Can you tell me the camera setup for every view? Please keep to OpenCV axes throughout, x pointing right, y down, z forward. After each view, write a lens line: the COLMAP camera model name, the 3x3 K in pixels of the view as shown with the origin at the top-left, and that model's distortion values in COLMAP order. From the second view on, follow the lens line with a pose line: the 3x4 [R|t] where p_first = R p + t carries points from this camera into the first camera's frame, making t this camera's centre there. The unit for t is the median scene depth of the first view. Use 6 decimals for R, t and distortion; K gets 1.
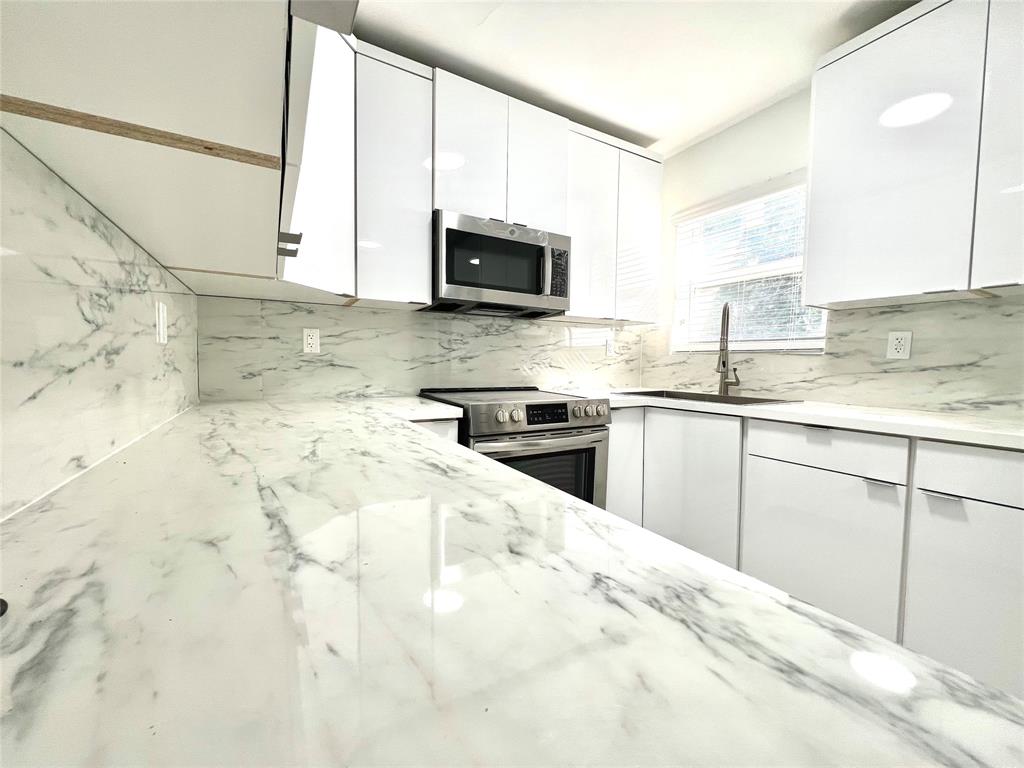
lens RADIAL K [[409.4, 0, 510.1], [0, 409.4, 382.0], [0, 0, 1]] dist [0.000771, 0.000109]
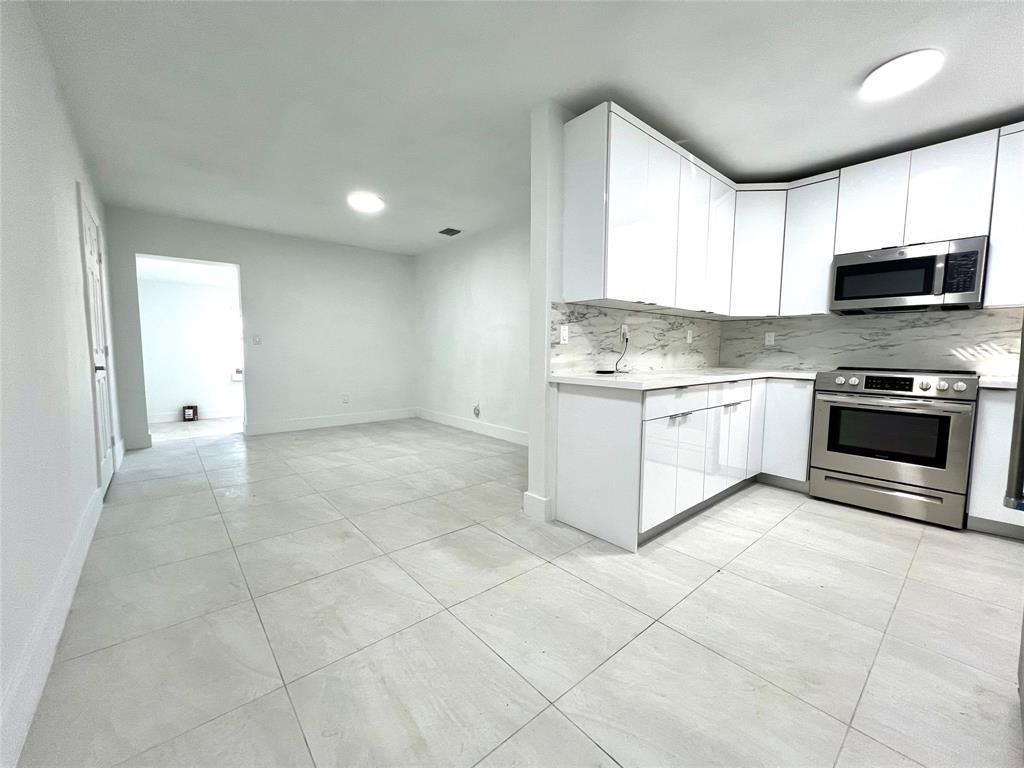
lens RADIAL K [[409.4, 0, 510.1], [0, 409.4, 382.0], [0, 0, 1]] dist [0.000771, 0.000109]
pose [[0.179041, 0.066228, -0.981610, 1.193115], [-0.053929, 0.996892, 0.057423, 0.057771], [0.982362, 0.042656, 0.182056, -0.536419]]
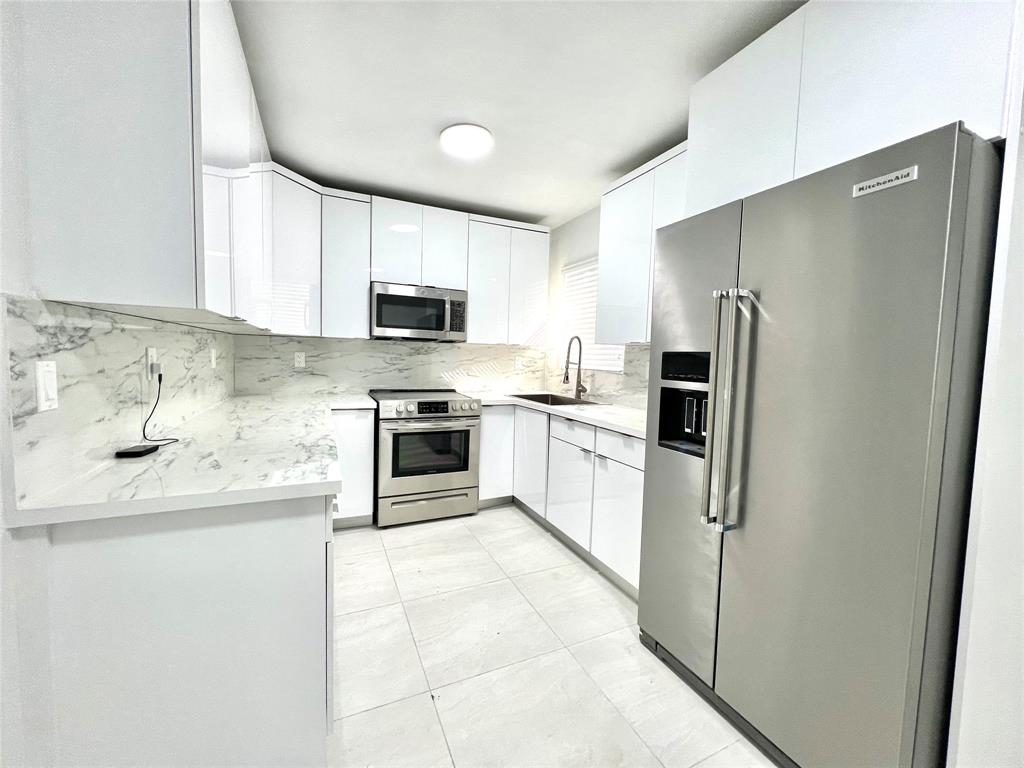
lens RADIAL K [[409.4, 0, 510.1], [0, 409.4, 382.0], [0, 0, 1]] dist [0.000771, 0.000109]
pose [[0.995456, 0.023575, -0.092254, 0.514633], [-0.022333, 0.999646, 0.014472, -0.052298], [0.092563, -0.012346, 0.995630, -0.569363]]
